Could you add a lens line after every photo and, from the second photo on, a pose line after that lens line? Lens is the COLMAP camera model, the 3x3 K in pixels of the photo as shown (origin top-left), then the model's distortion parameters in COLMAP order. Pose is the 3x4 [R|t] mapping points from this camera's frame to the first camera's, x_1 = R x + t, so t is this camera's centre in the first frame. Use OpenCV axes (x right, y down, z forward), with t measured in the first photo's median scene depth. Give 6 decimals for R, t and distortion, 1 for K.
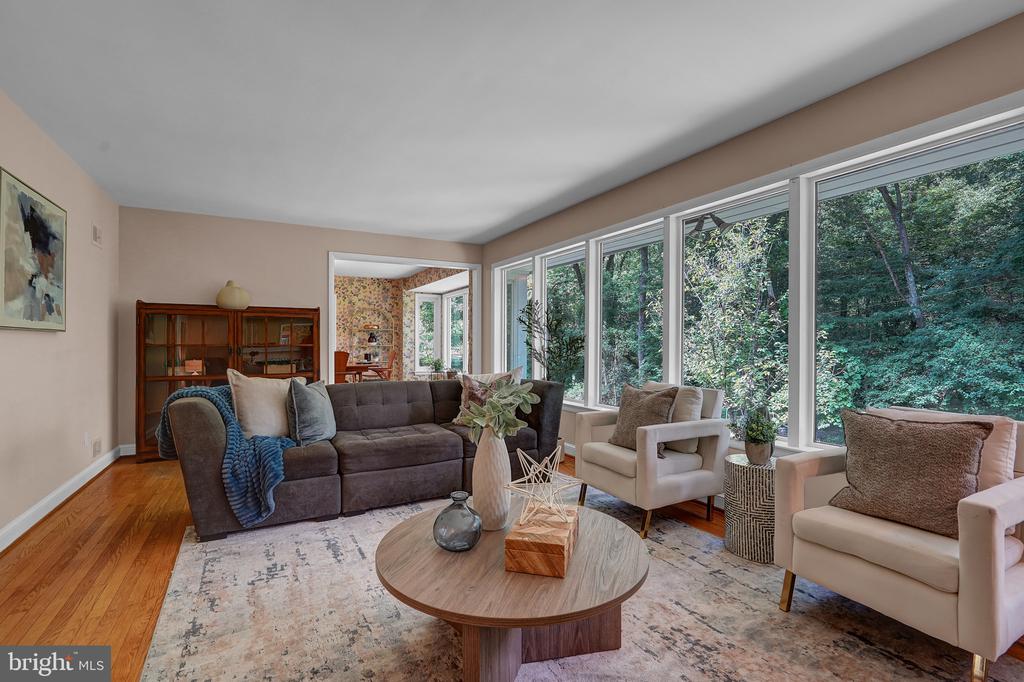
lens RADIAL K [[470.3, 0, 514.3], [0, 470.3, 339.4], [0, 0, 1]] dist [-0.001055, -0.000023]
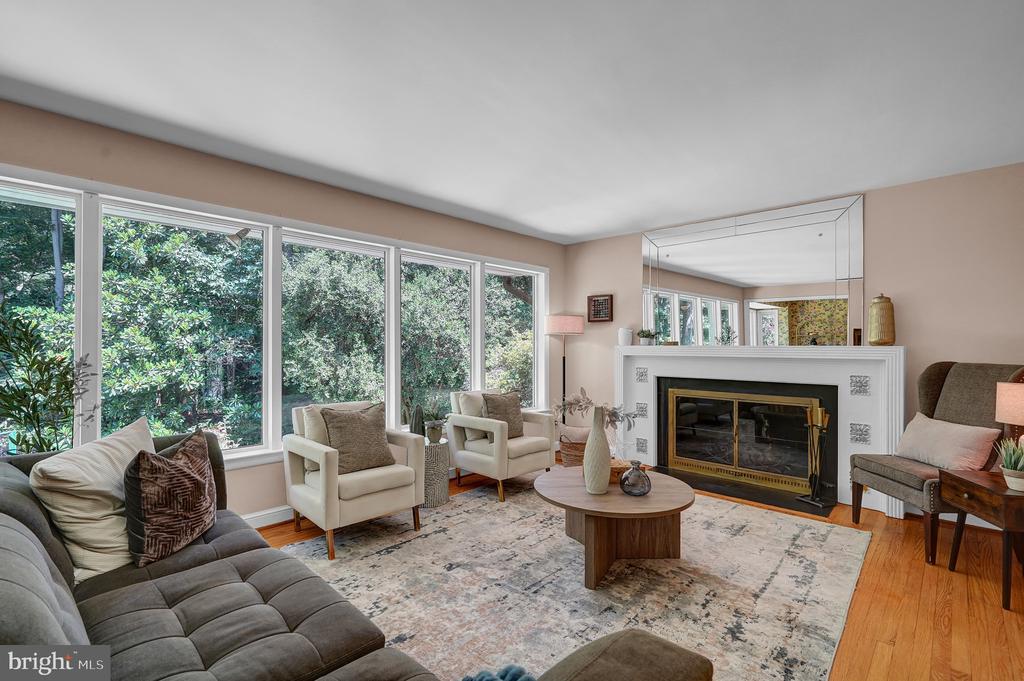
lens RADIAL K [[470.3, 0, 514.3], [0, 470.3, 338.9], [0, 0, 1]] dist [-0.001055, -0.000023]
pose [[-0.310169, 0.002577, 0.950678, -1.223594], [-0.009296, 0.999940, -0.005744, -0.069471], [-0.950636, -0.010619, -0.310127, 1.517465]]
